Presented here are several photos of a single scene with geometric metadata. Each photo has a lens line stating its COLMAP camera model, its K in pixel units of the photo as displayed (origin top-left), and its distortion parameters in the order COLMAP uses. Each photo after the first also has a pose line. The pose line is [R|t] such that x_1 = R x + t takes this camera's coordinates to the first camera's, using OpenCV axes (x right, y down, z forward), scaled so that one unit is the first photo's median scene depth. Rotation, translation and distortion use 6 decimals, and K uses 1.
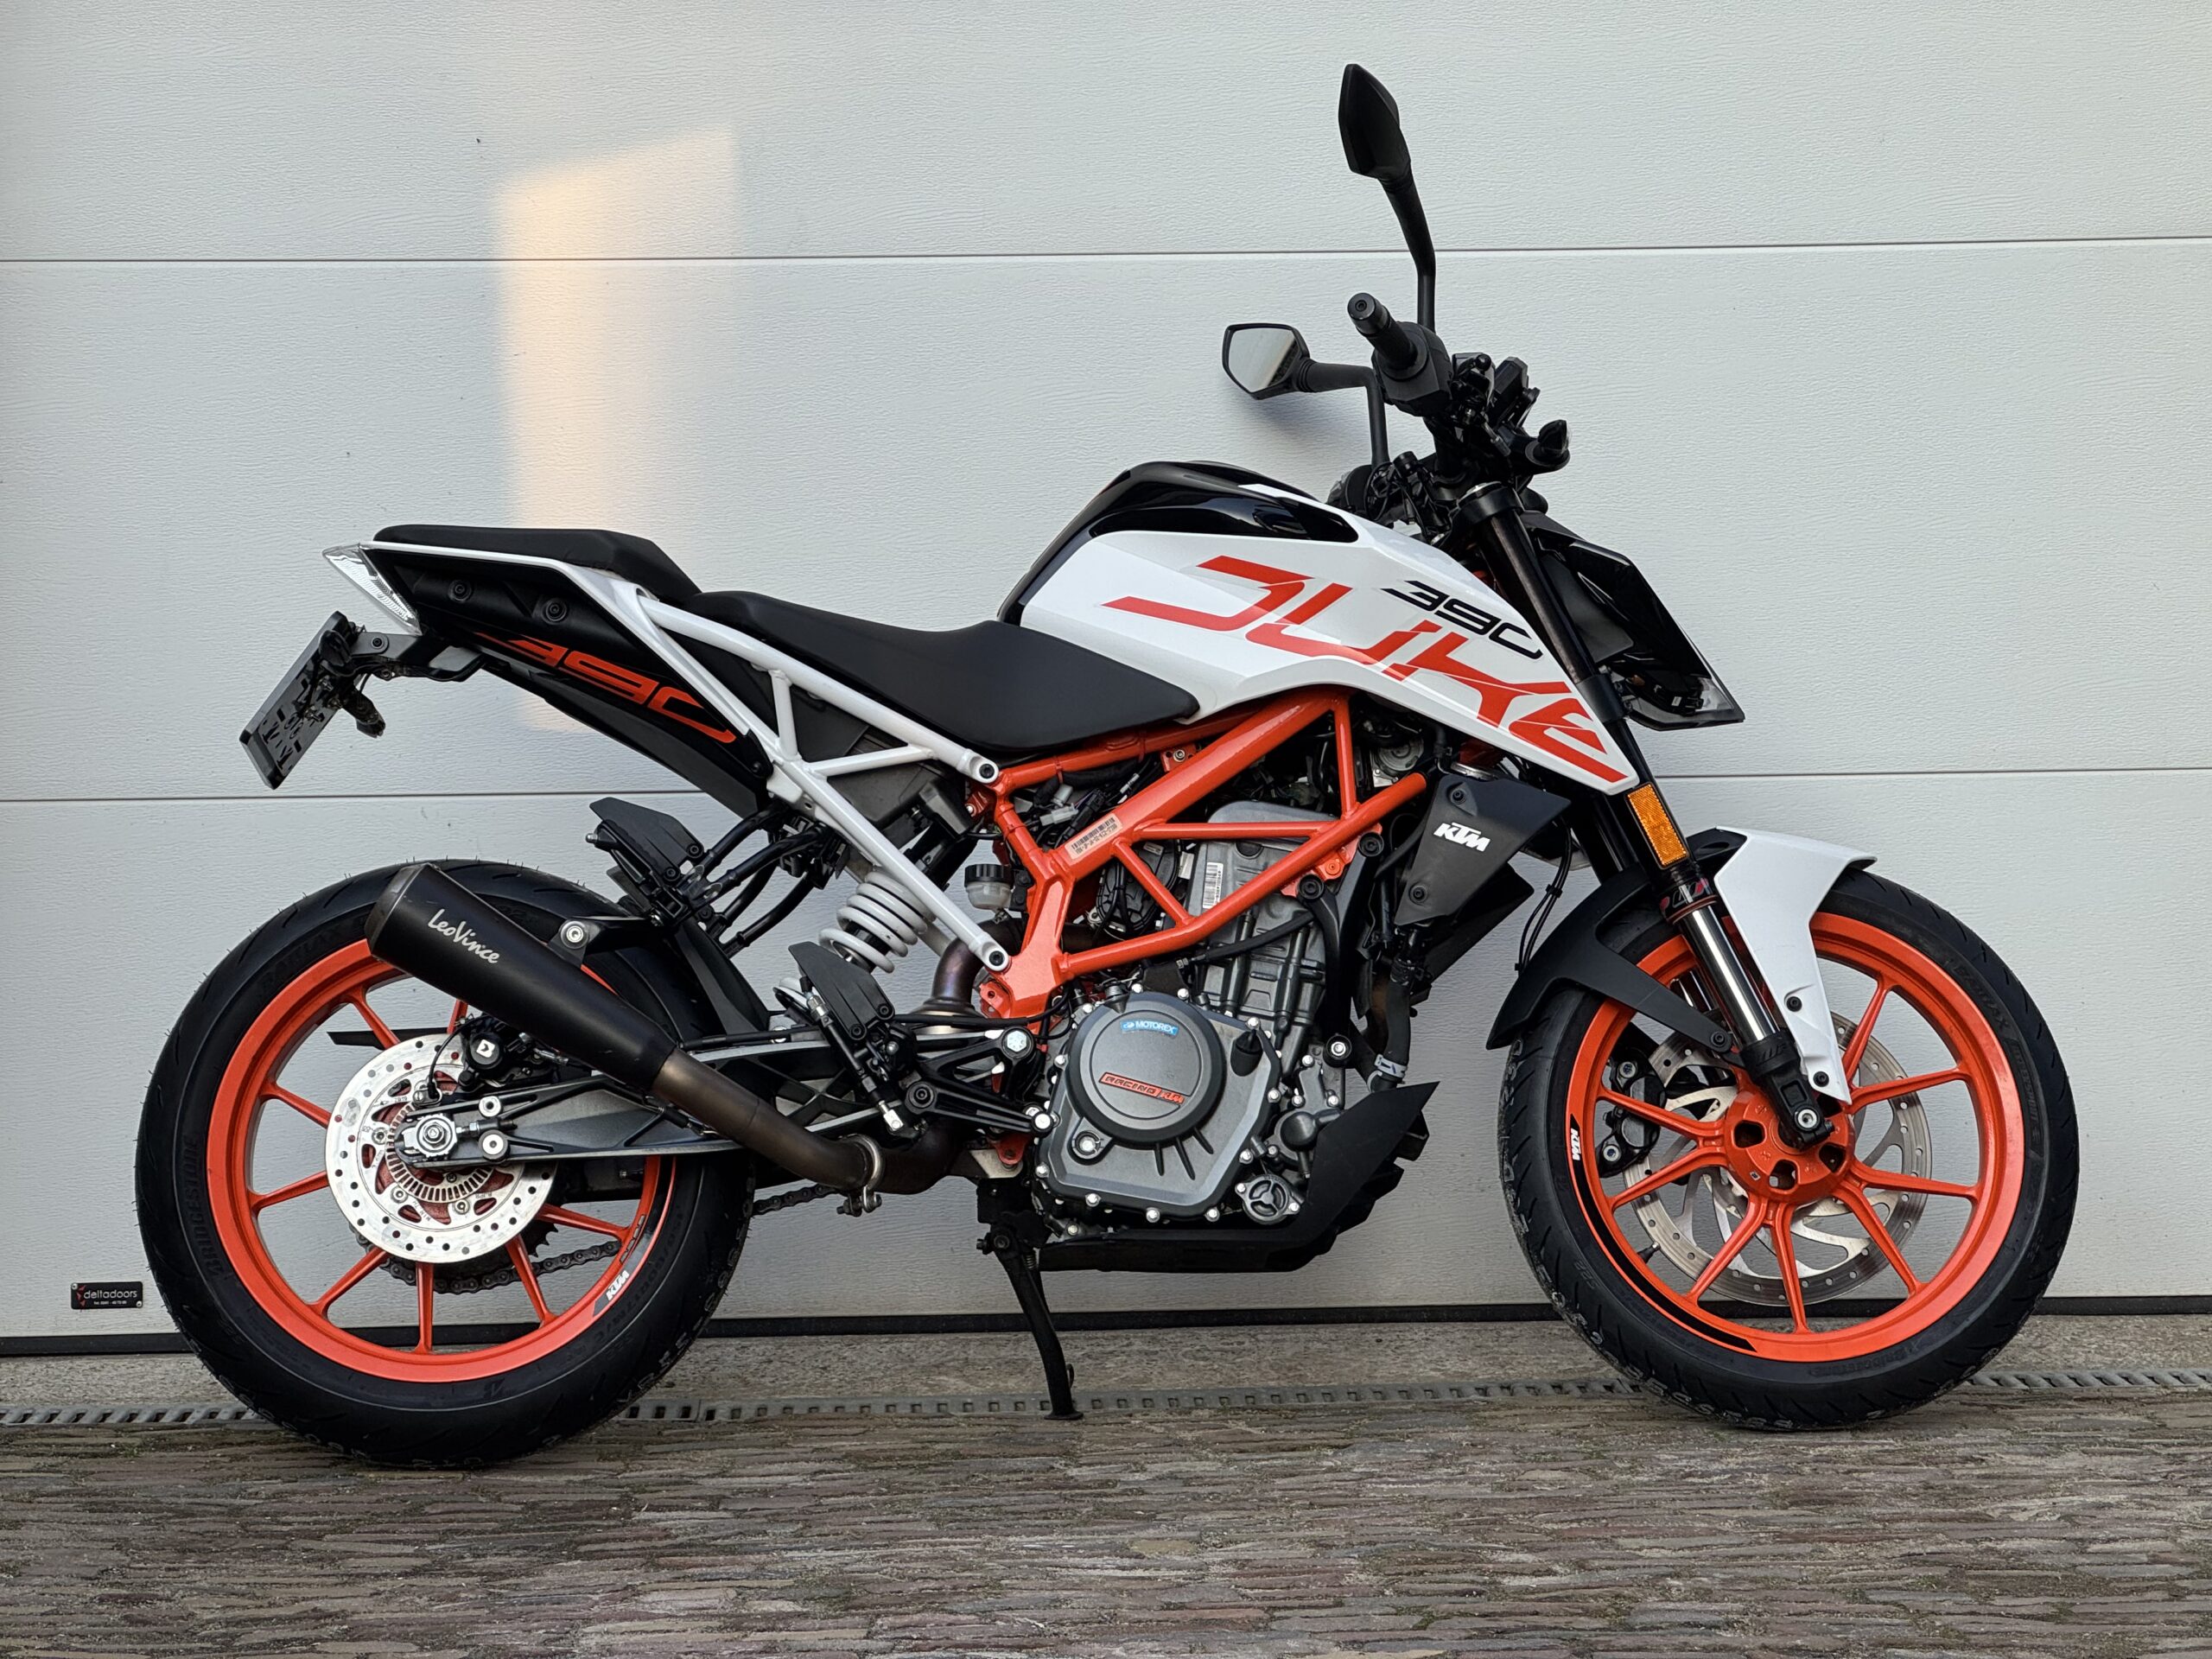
lens RADIAL K [[4838.8, 0, 1089.3], [0, 4838.8, 820.0], [0, 0, 1]] dist [0.116002, 0.000000]
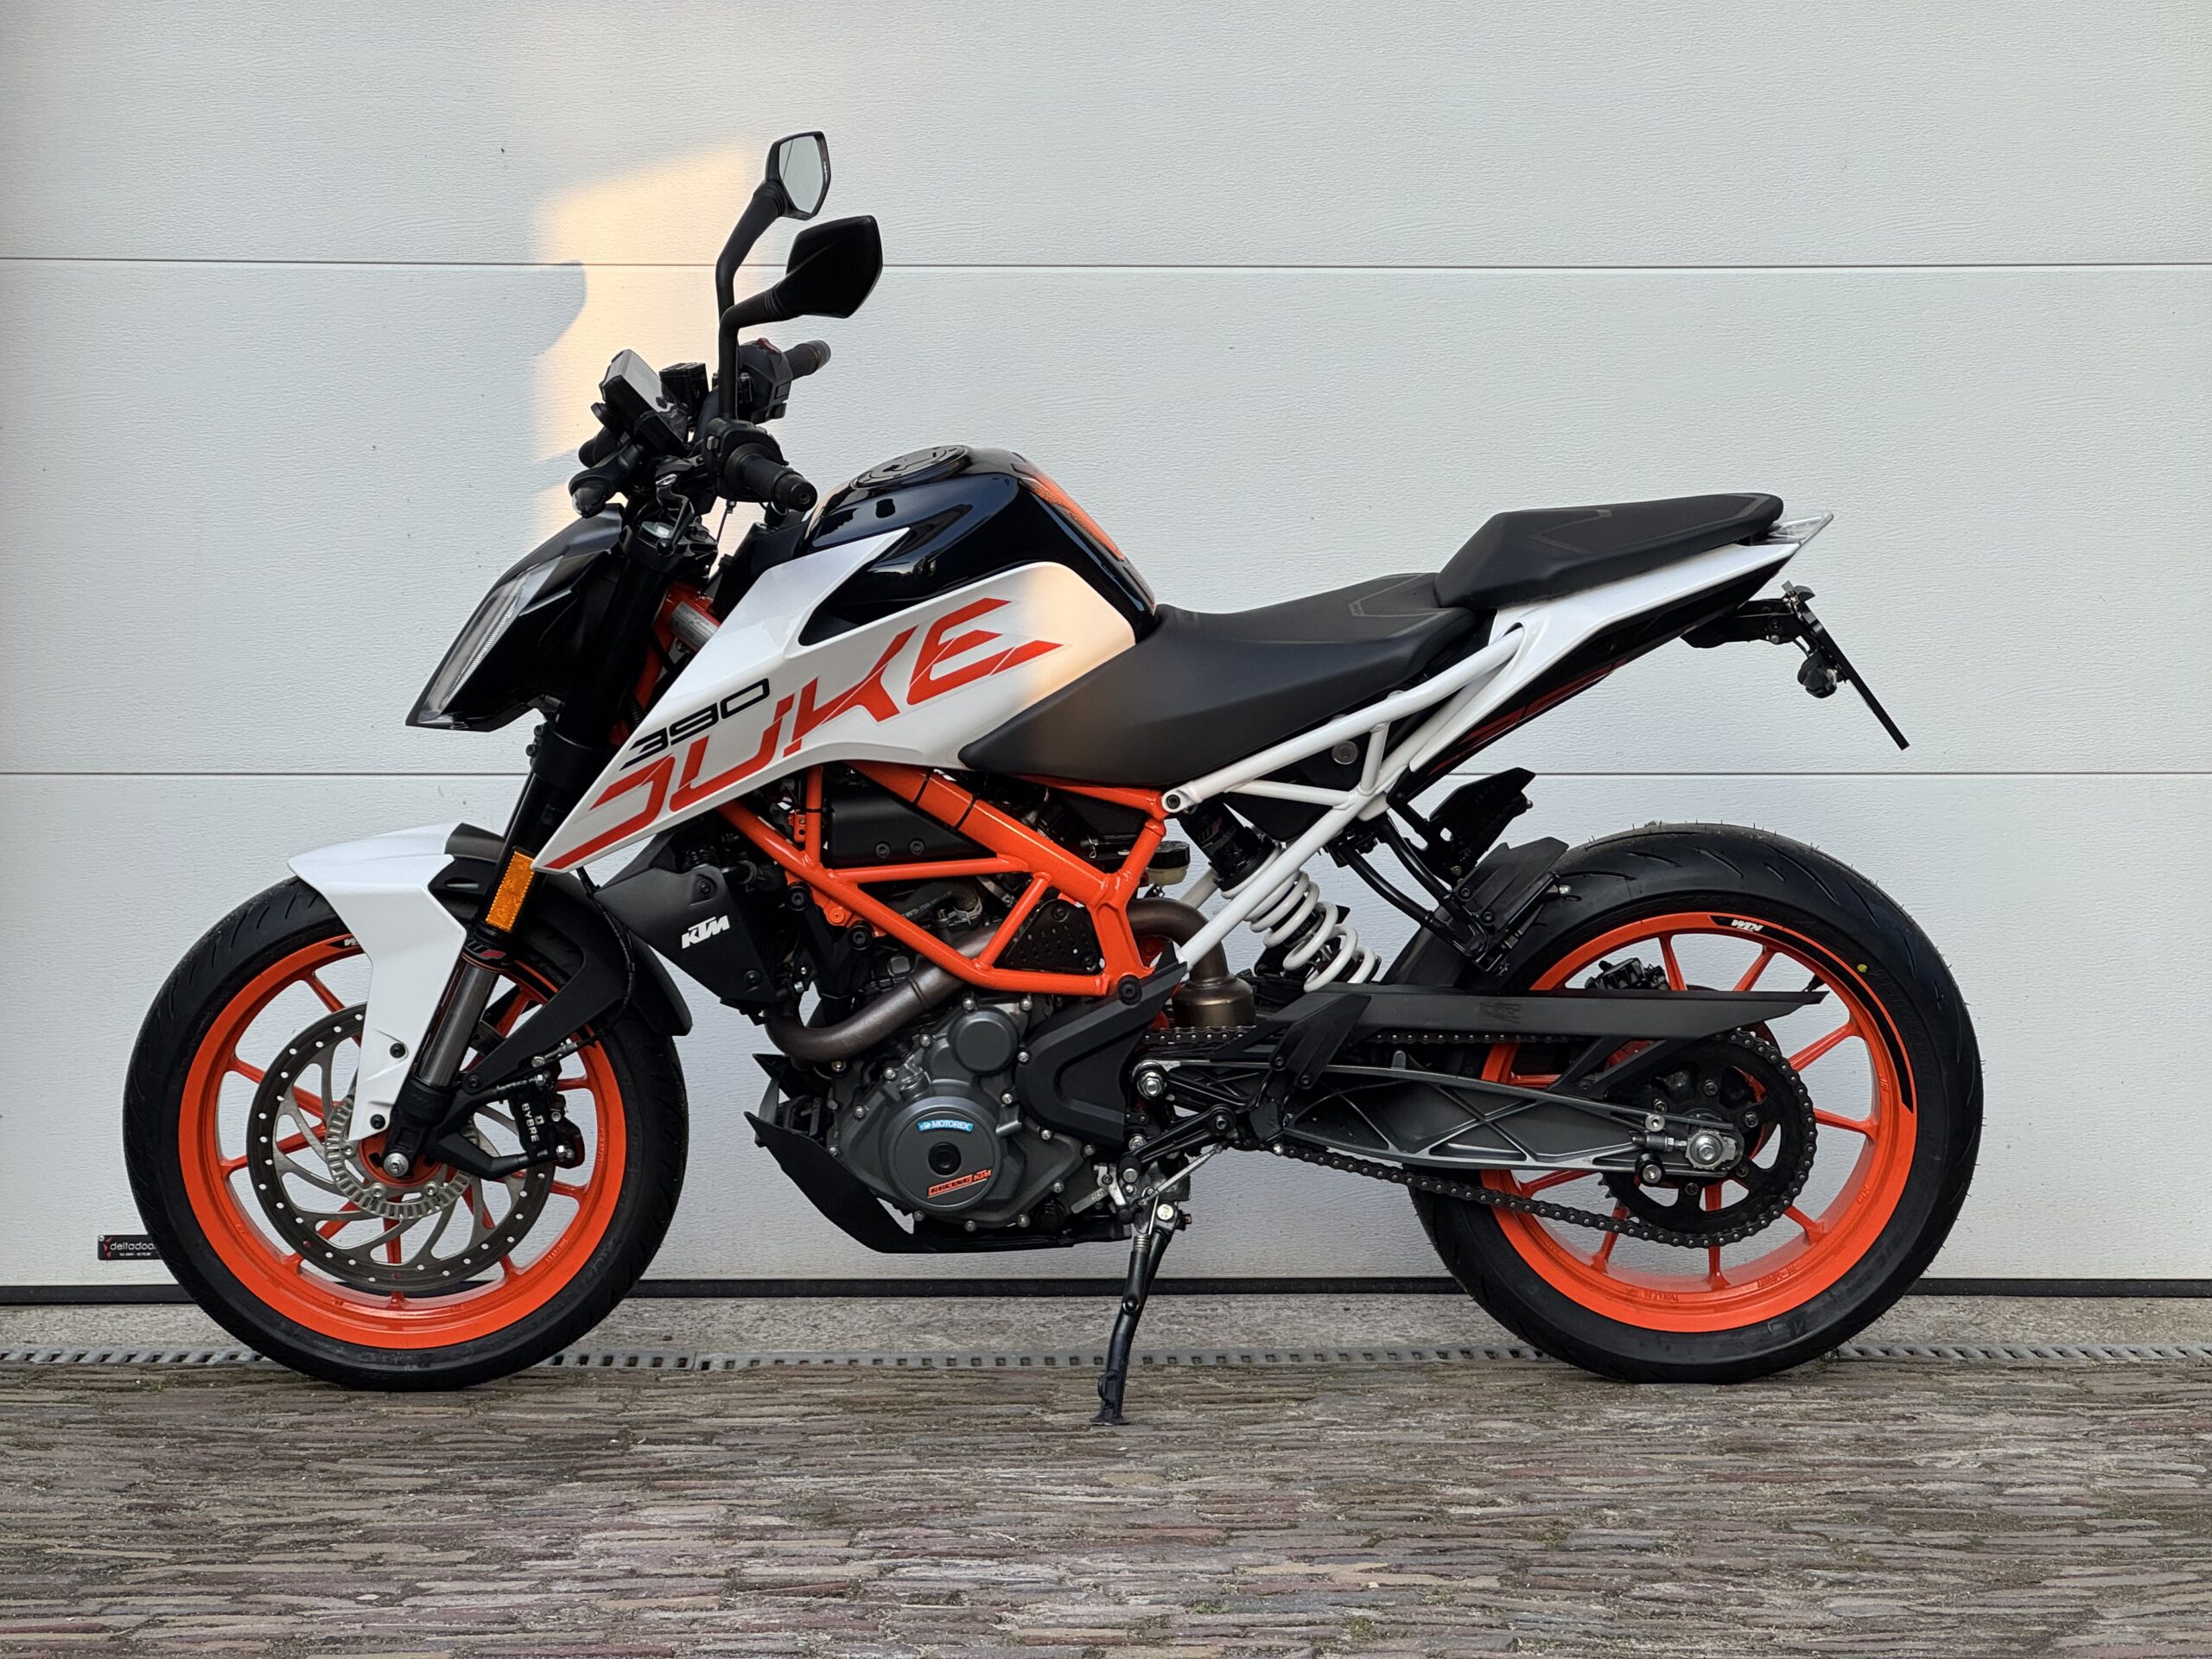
lens RADIAL K [[4838.8, 0, 1052.9], [0, 4838.8, 819.3], [0, 0, 1]] dist [0.116002, 0.000000]
pose [[0.999858, 0.014285, -0.008976, 0.005022], [-0.014365, 0.999857, -0.008951, 0.013929], [0.008847, 0.009079, 0.999920, -0.052196]]
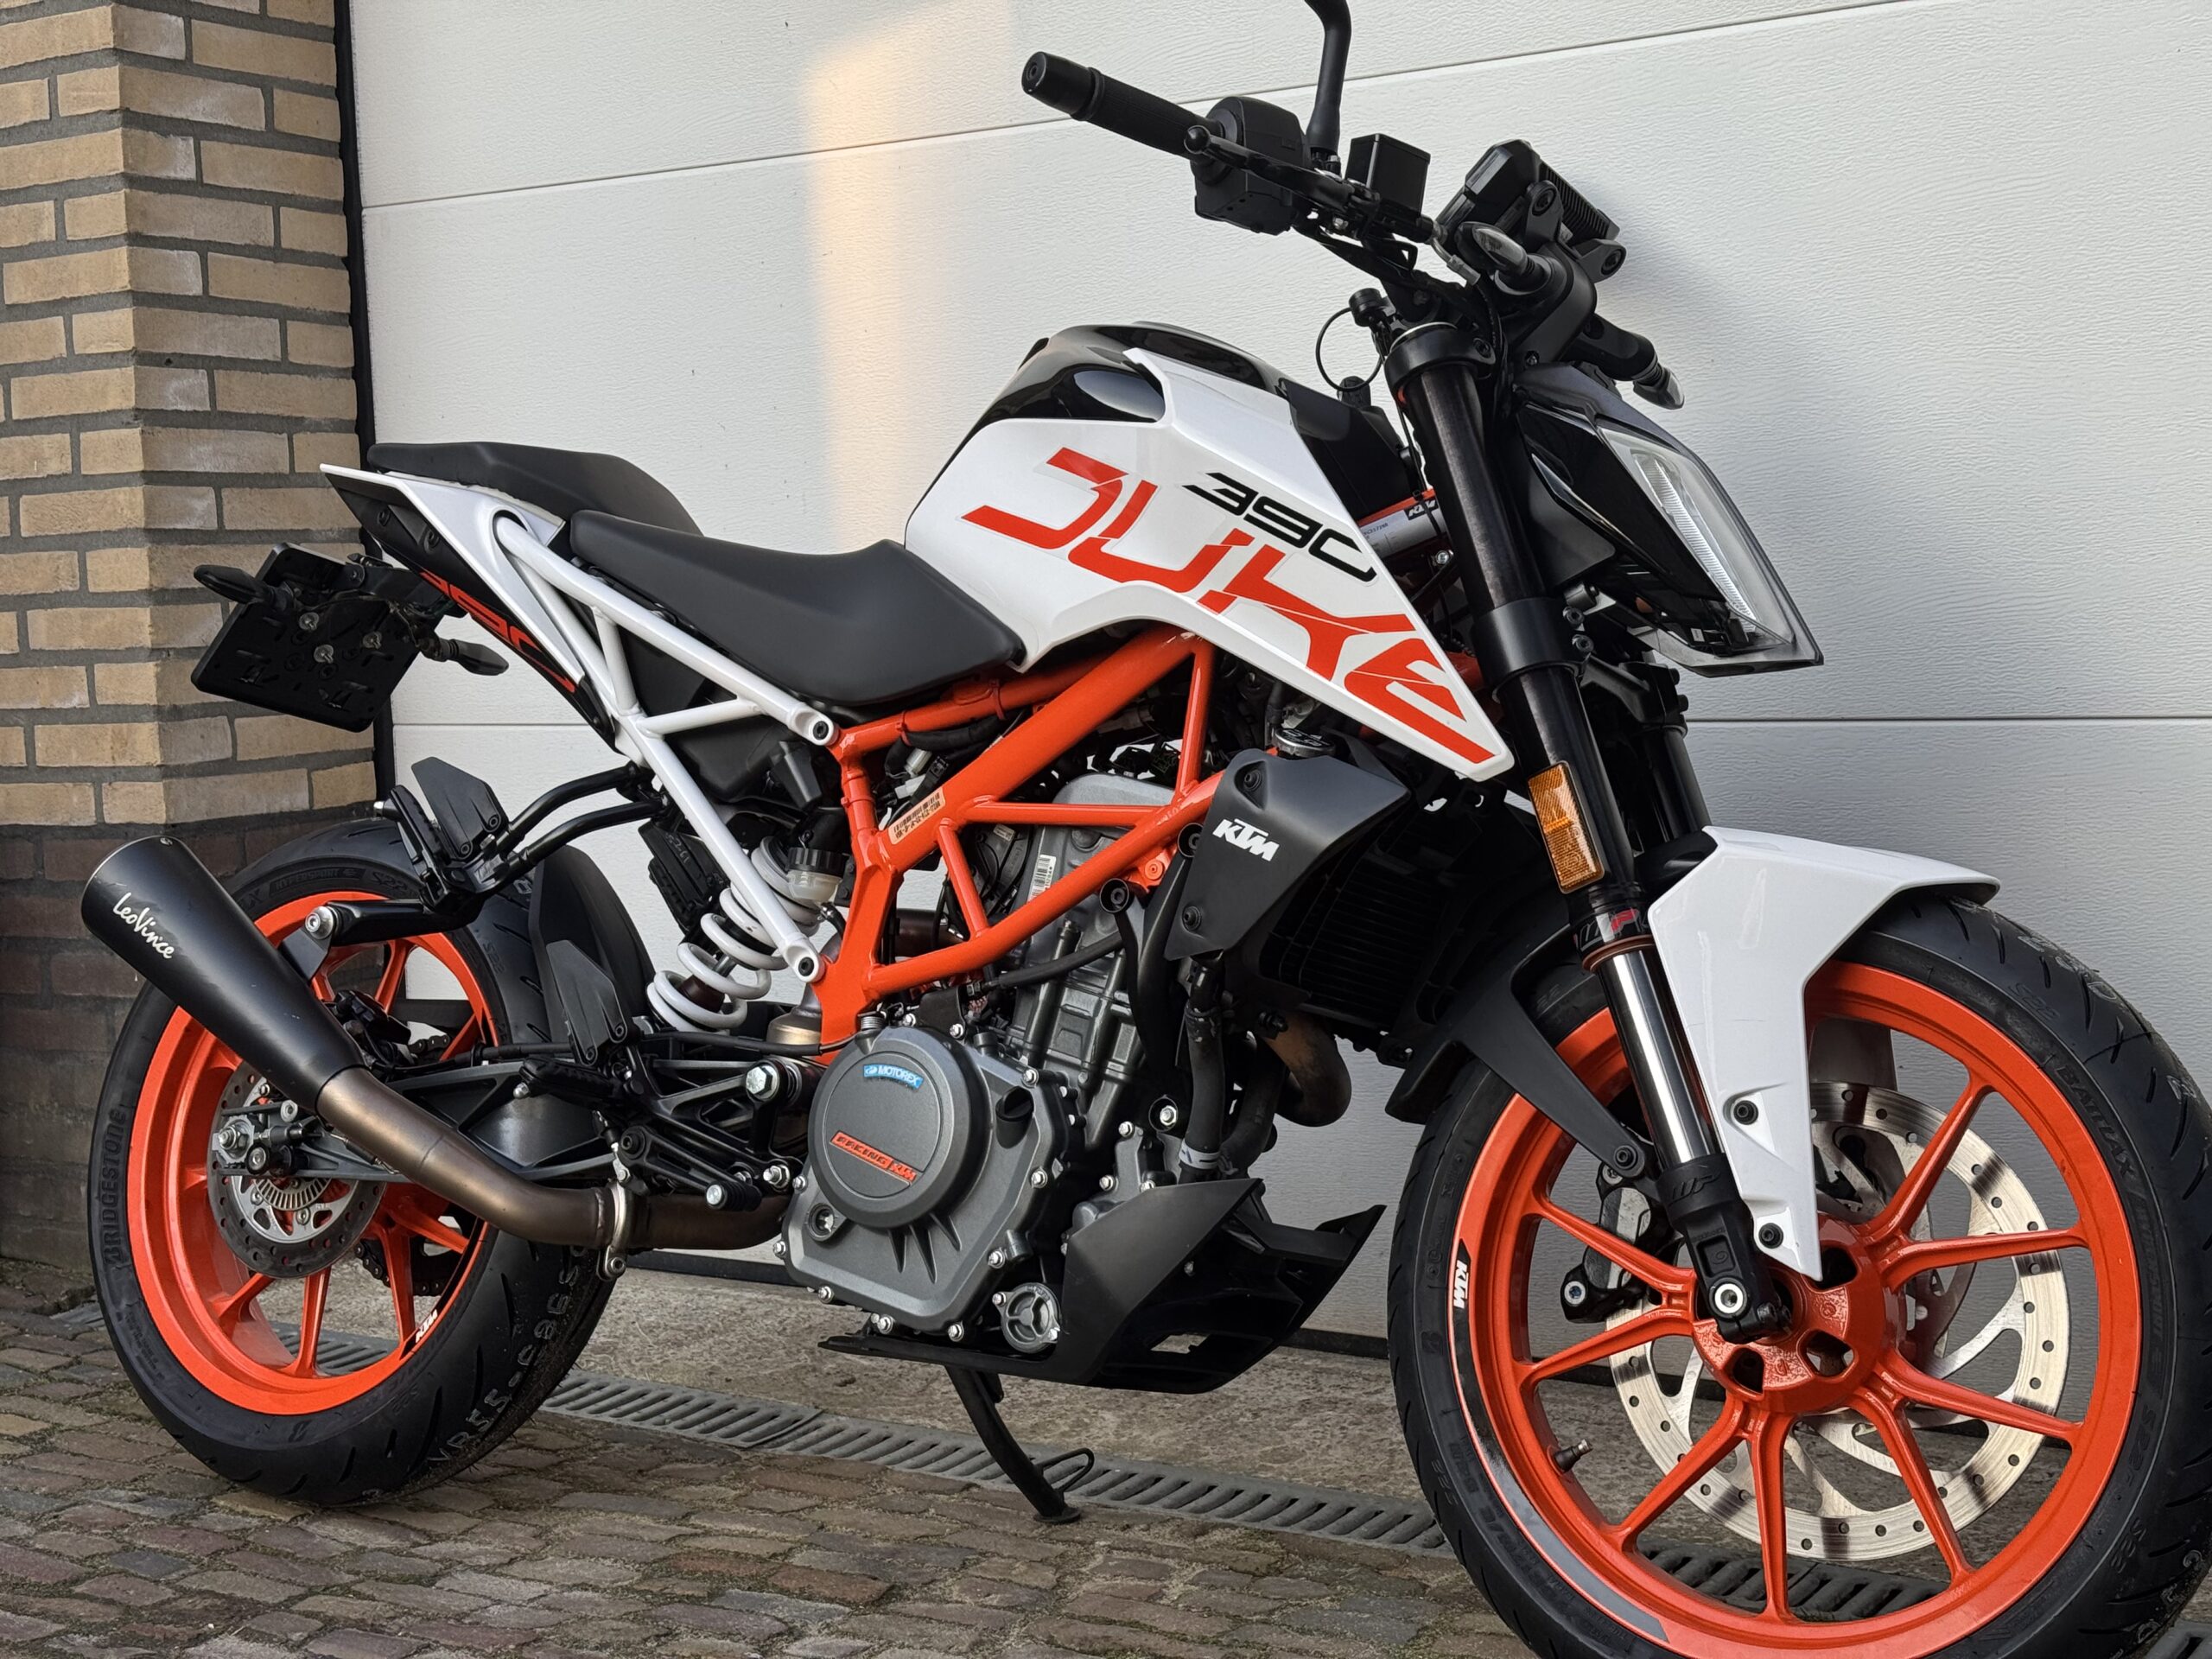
lens RADIAL K [[3071.7, 0, 1099.6], [0, 3071.7, 814.7], [0, 0, 1]] dist [0.119689, 0.000000]
pose [[0.810402, 0.030469, -0.585081, 0.316752], [0.003944, 0.998341, 0.057452, -0.025448], [0.585861, -0.048866, 0.808937, 0.624748]]
